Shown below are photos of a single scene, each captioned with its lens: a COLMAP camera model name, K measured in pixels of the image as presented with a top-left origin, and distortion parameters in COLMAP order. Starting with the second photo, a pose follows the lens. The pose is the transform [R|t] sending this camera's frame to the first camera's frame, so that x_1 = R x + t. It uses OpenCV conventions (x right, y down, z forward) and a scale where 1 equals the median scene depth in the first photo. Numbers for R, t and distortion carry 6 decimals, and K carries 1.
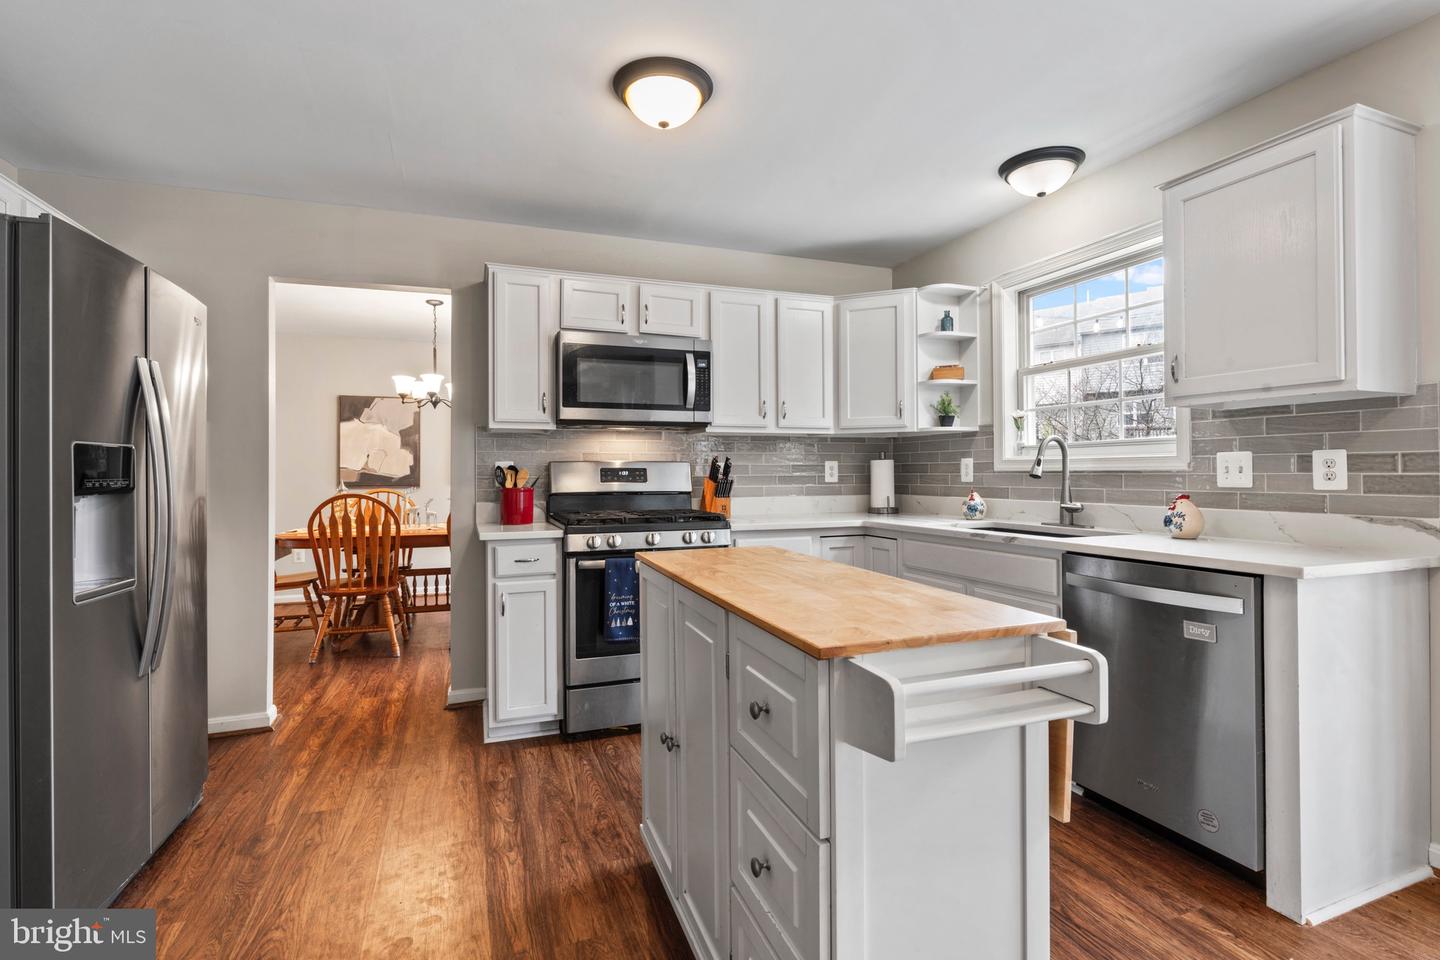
lens RADIAL K [[668.3, 0, 723.4], [0, 668.3, 473.5], [0, 0, 1]] dist [-0.001435, -0.000066]
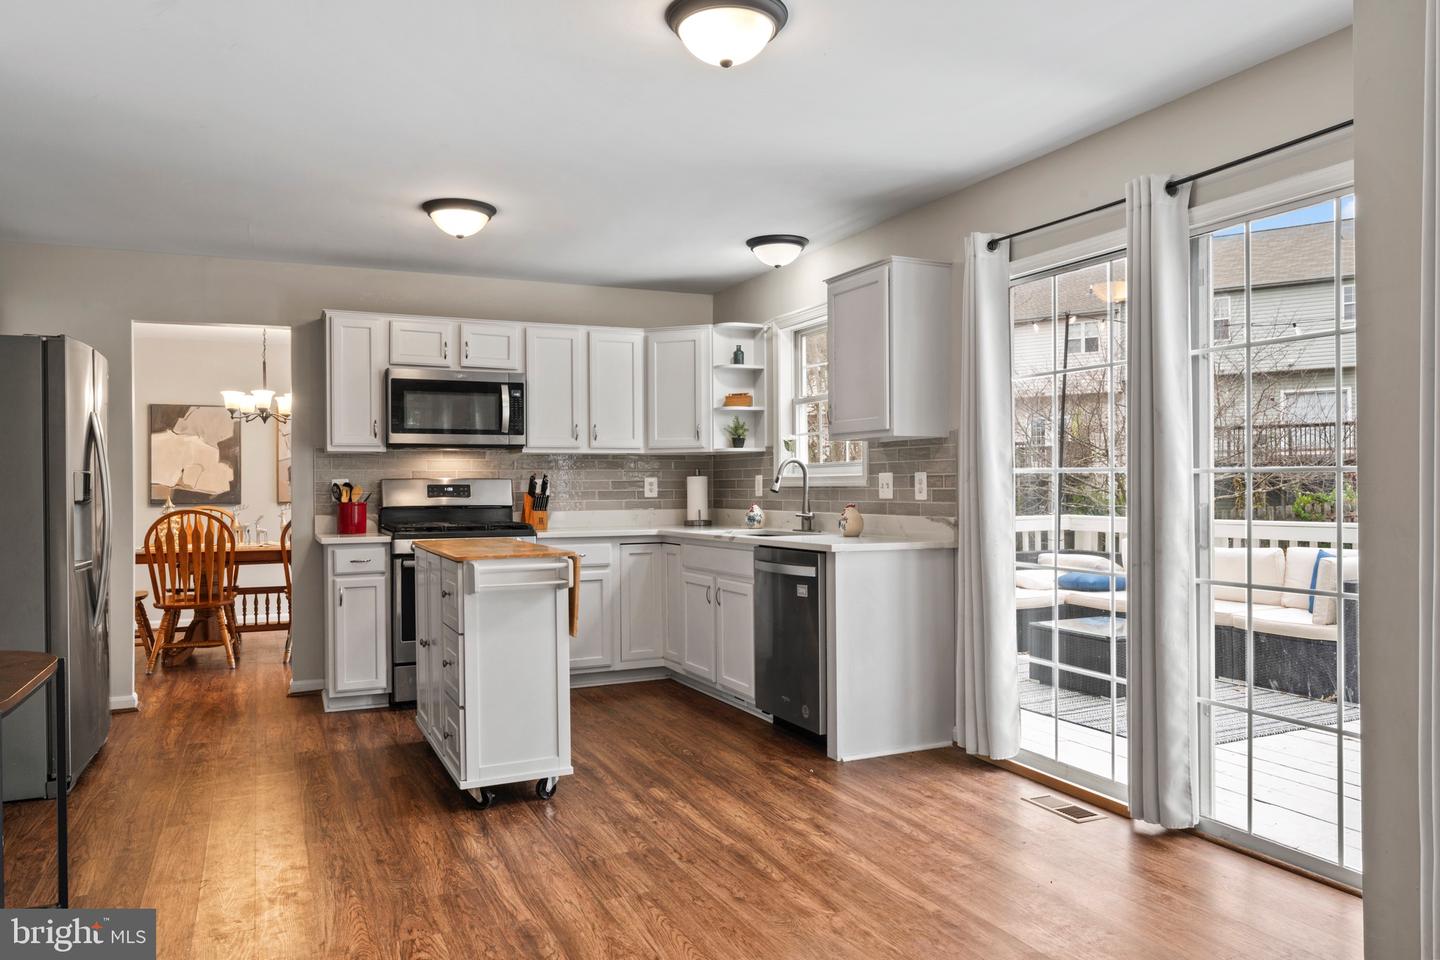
lens RADIAL K [[992.2, 0, 719.9], [0, 992.2, 488.8], [0, 0, 1]] dist [0.004610, 0.000178]
pose [[0.998265, -0.002644, 0.058819, 0.212571], [0.002612, 0.999996, 0.000611, -0.001102], [-0.058820, -0.000456, 0.998268, -0.708065]]
